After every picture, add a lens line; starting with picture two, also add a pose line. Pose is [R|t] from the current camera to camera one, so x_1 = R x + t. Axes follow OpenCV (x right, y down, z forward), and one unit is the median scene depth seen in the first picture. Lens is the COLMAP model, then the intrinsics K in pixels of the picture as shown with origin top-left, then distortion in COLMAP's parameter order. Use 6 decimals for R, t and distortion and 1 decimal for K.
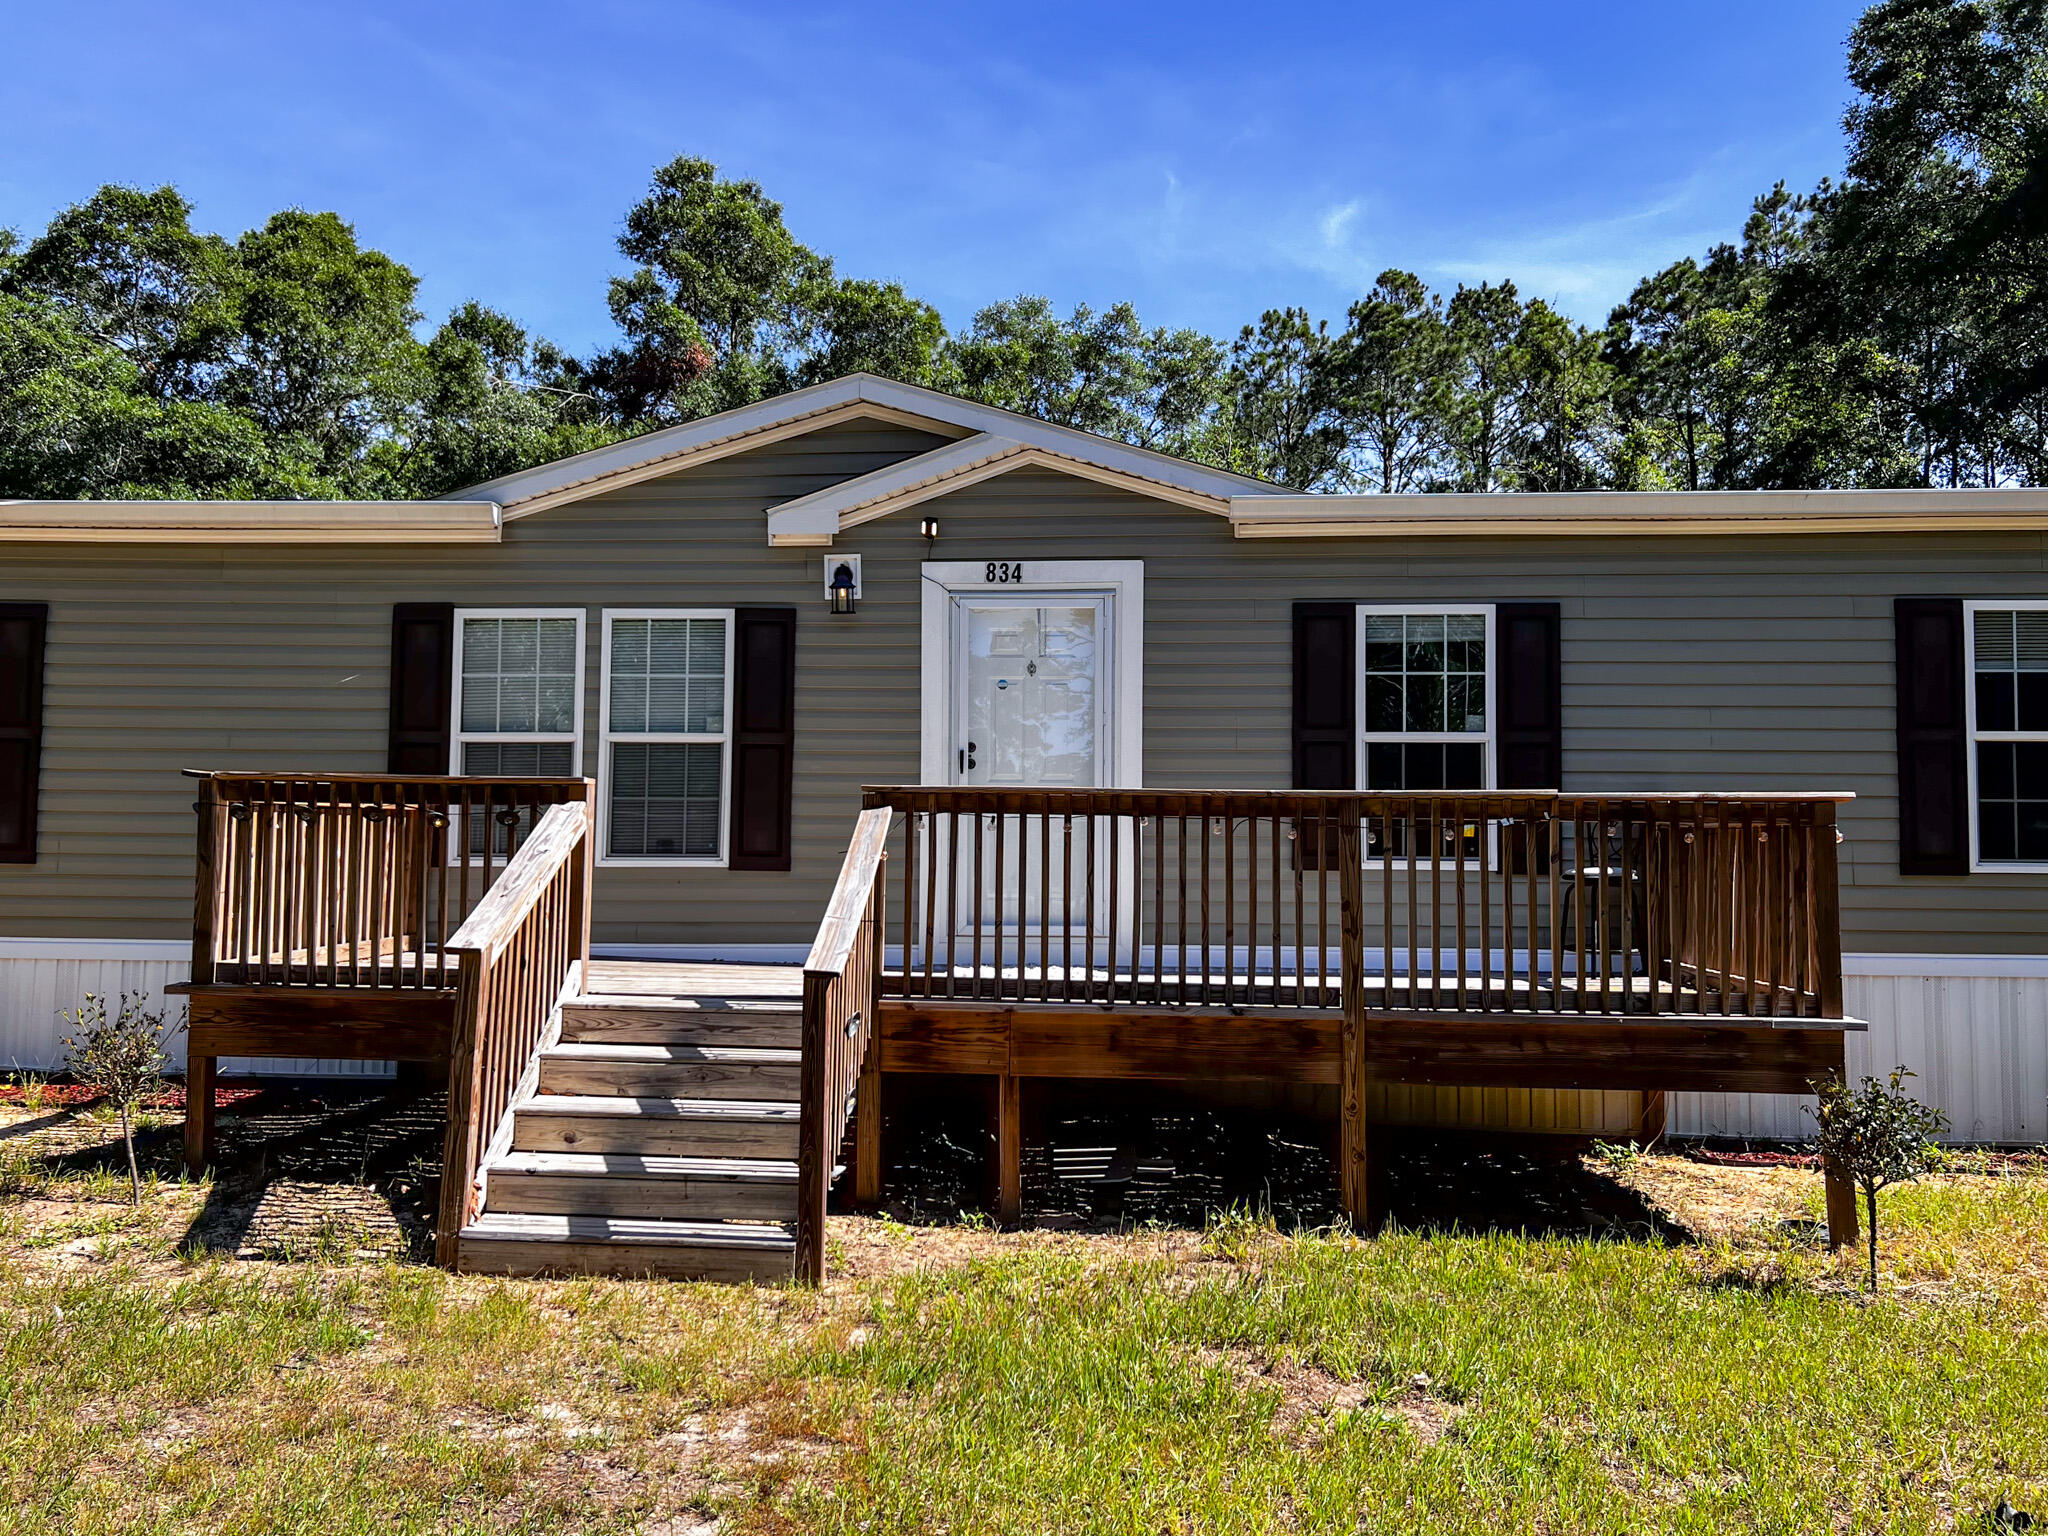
lens RADIAL K [[1641.6, 0, 1012.2], [0, 1641.6, 766.1], [0, 0, 1]] dist [0.030550, -0.018277]
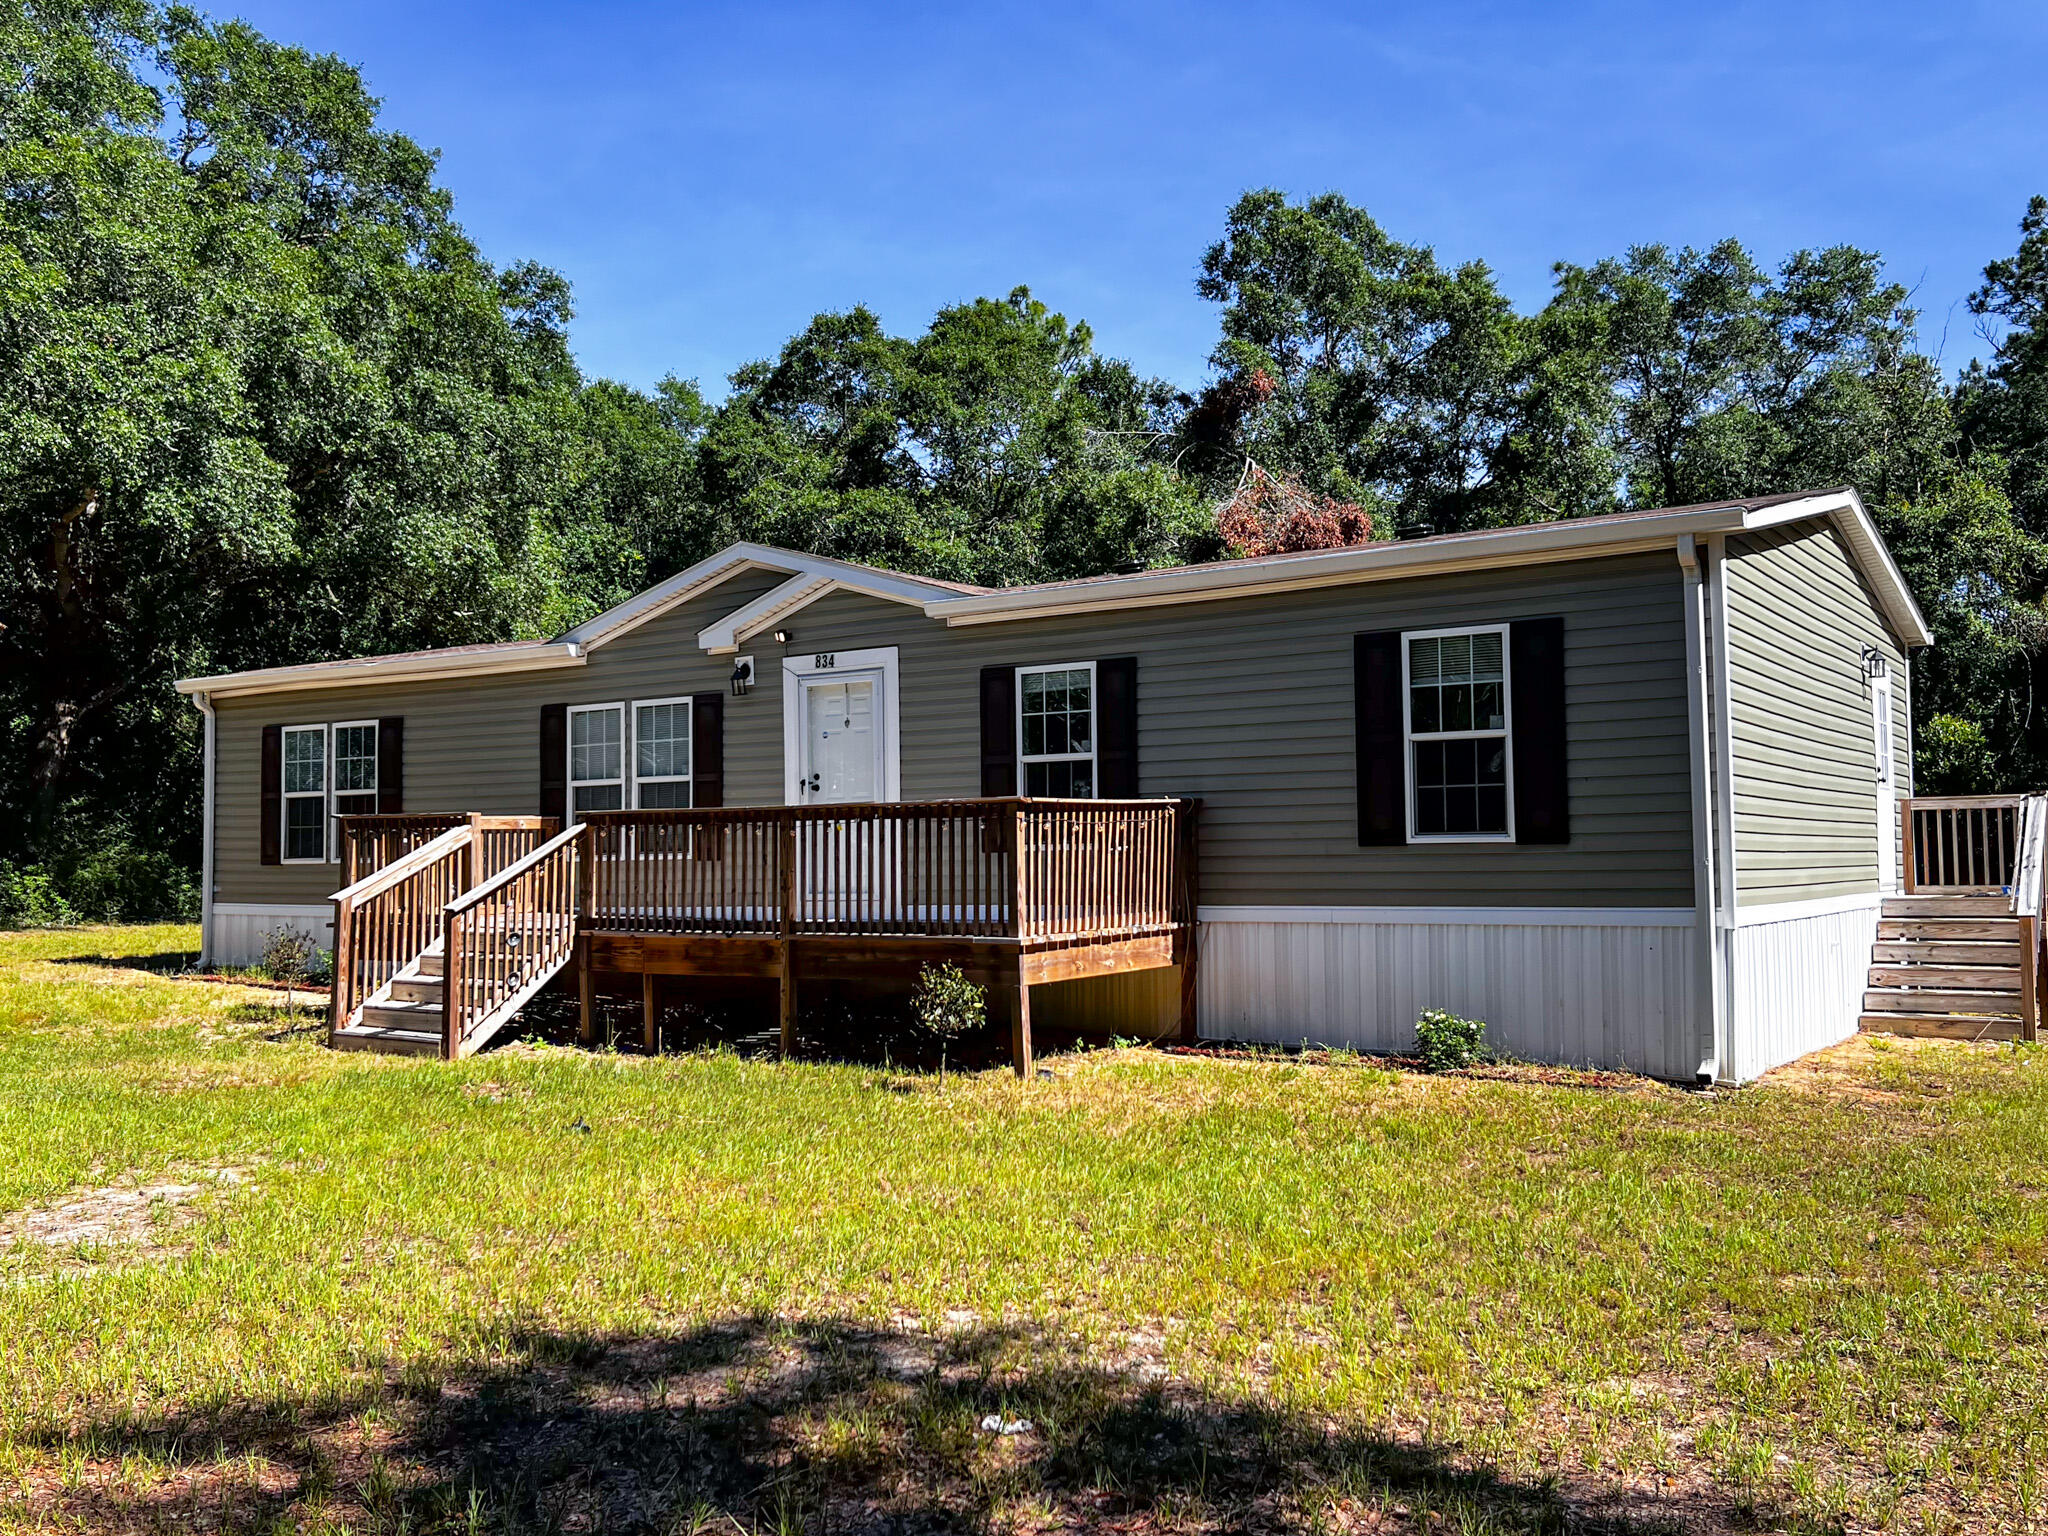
lens RADIAL K [[1790.2, 0, 1019.6], [0, 1790.2, 777.5], [0, 0, 1]] dist [0.066295, -0.049613]
pose [[0.862953, -0.042173, -0.503521, 0.972644], [0.048254, 0.998835, -0.000959, -0.000512], [0.502974, -0.023470, 0.863983, -0.339862]]
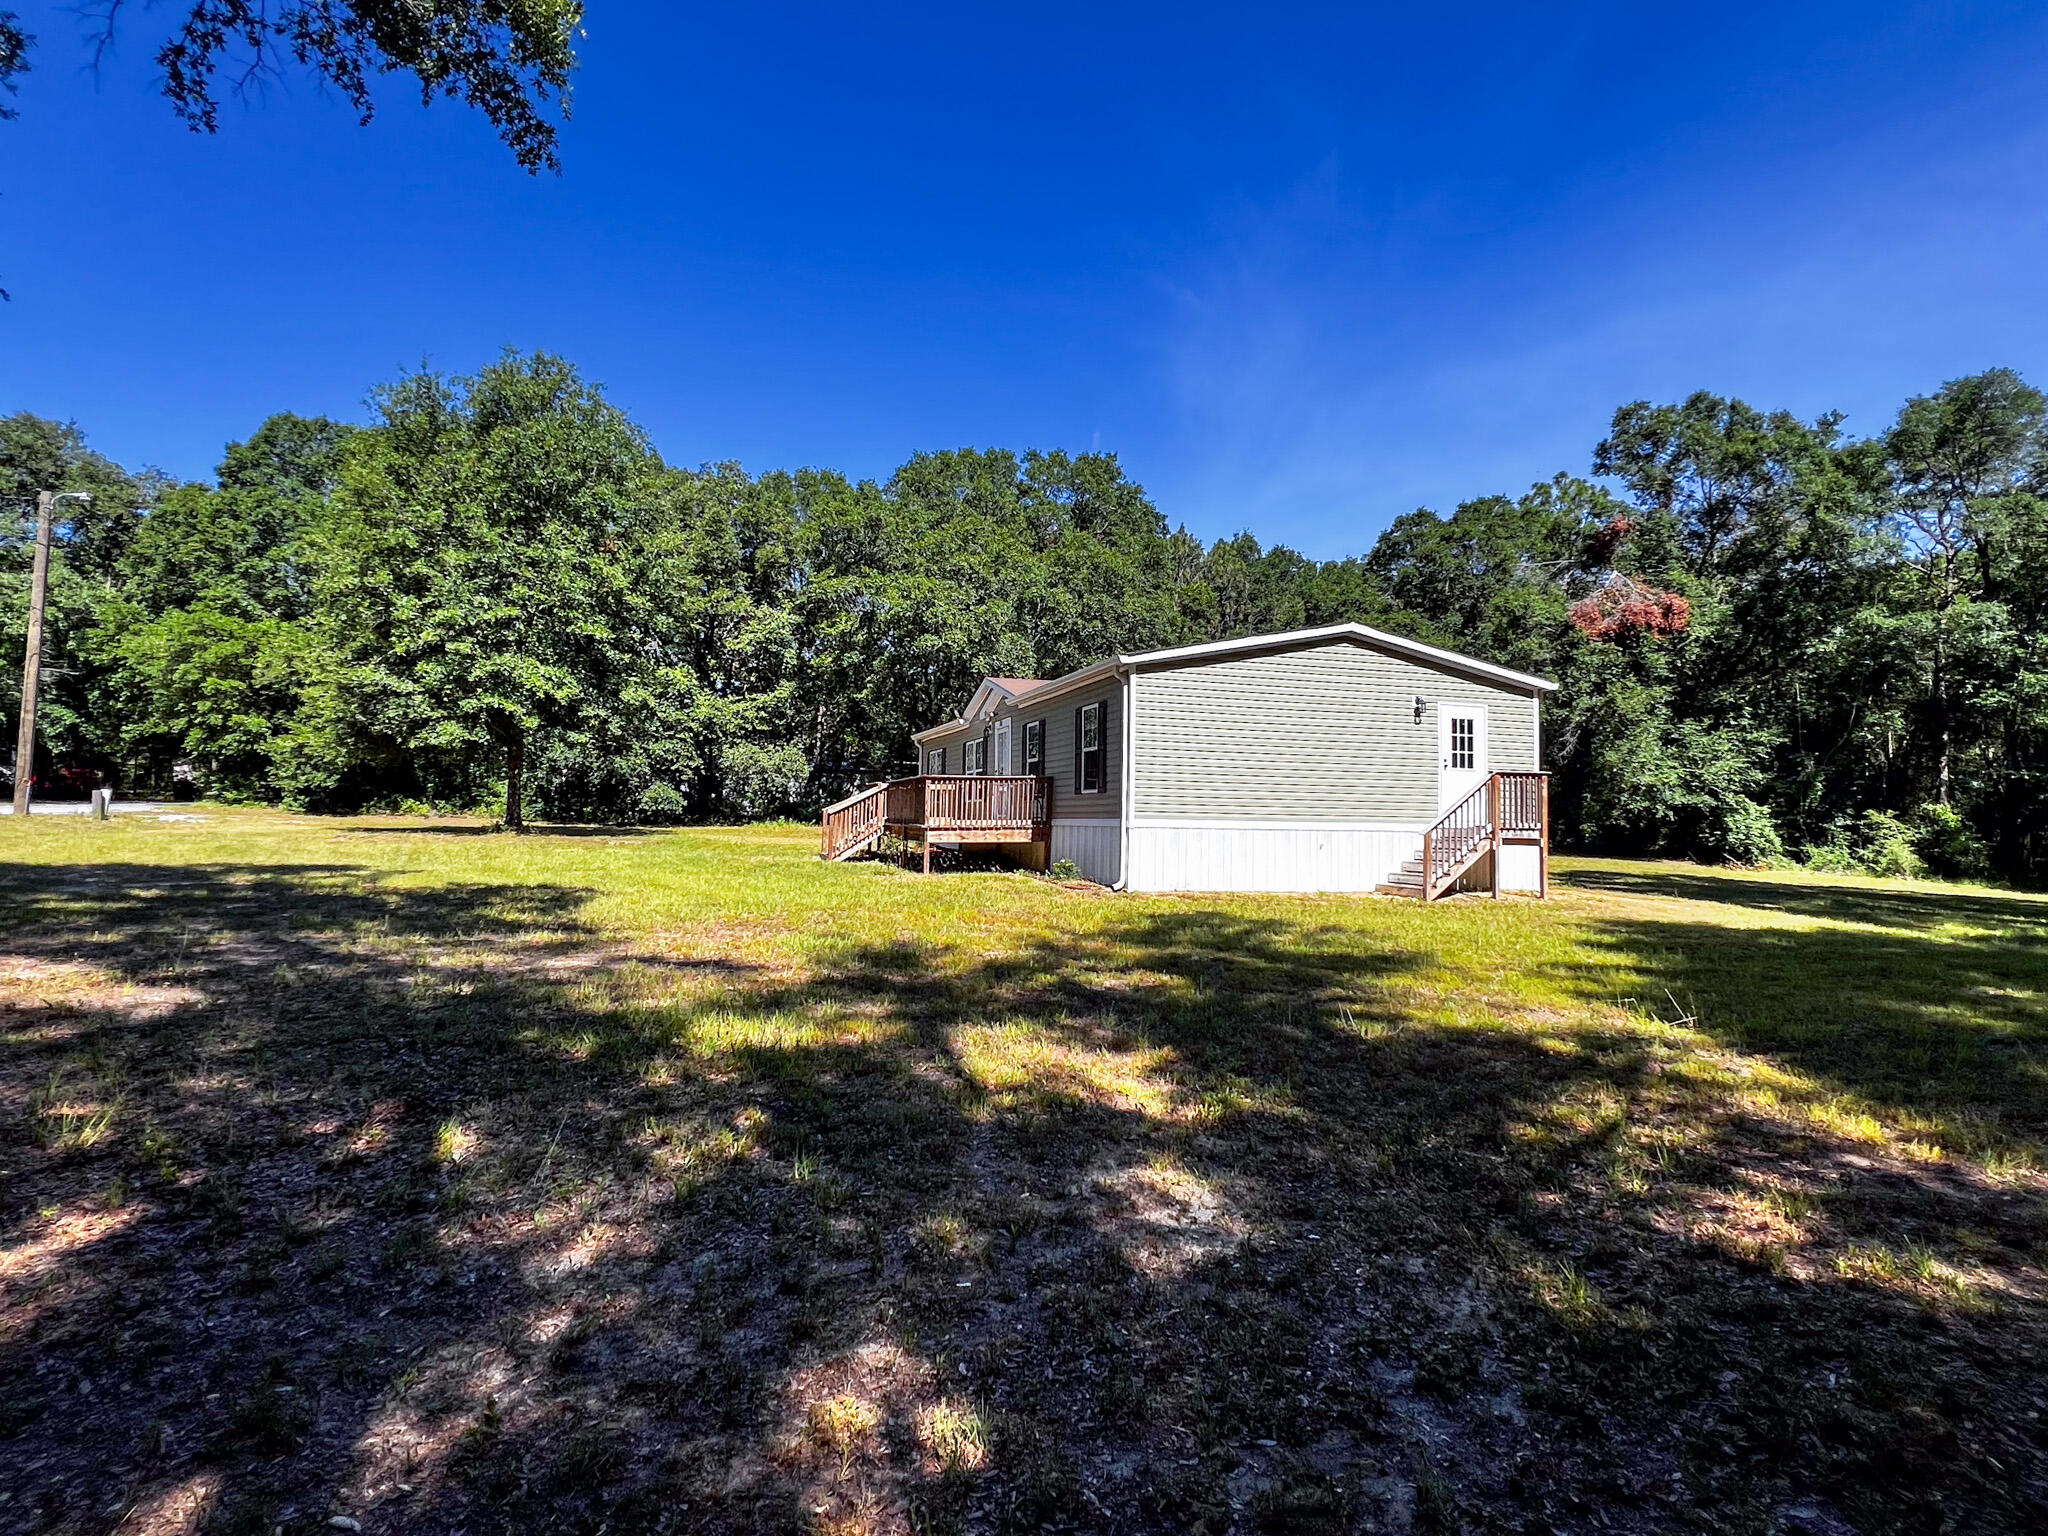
lens RADIAL K [[1004.6, 0, 1031.9], [0, 1004.6, 769.9], [0, 0, 1]] dist [-0.005968, 0.003988]
pose [[0.364691, -0.049057, -0.929835, 2.146290], [0.043654, 0.998414, -0.035553, 0.074172], [0.930105, -0.027625, 0.366254, 0.161893]]
